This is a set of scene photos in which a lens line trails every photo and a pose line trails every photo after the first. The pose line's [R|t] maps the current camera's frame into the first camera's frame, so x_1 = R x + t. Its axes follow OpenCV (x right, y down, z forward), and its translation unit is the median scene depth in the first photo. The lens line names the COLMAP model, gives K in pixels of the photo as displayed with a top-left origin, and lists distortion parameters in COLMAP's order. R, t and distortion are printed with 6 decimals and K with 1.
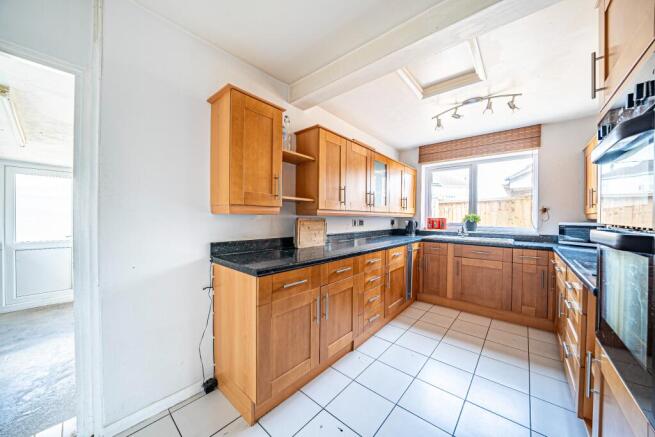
lens RADIAL K [[225.8, 0, 327.4], [0, 225.8, 218.4], [0, 0, 1]] dist [-0.016283, -0.000046]
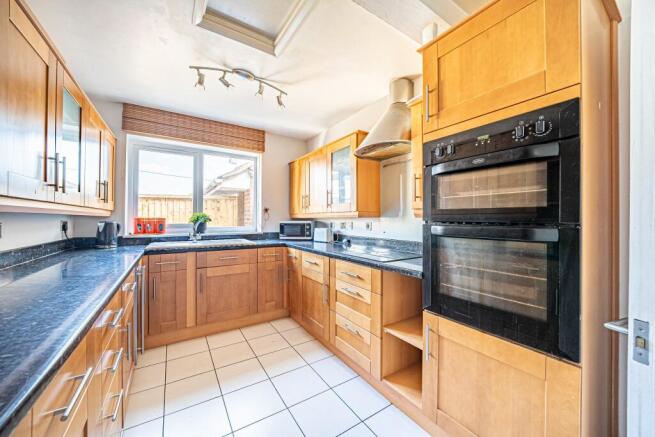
lens RADIAL K [[242.0, 0, 326.8], [0, 242.0, 219.3], [0, 0, 1]] dist [-0.010607, -0.000073]
pose [[0.282392, -0.008669, 0.959260, -0.082186], [0.005531, 0.999957, 0.007408, 0.000844], [-0.959283, 0.003213, 0.282427, 0.331388]]
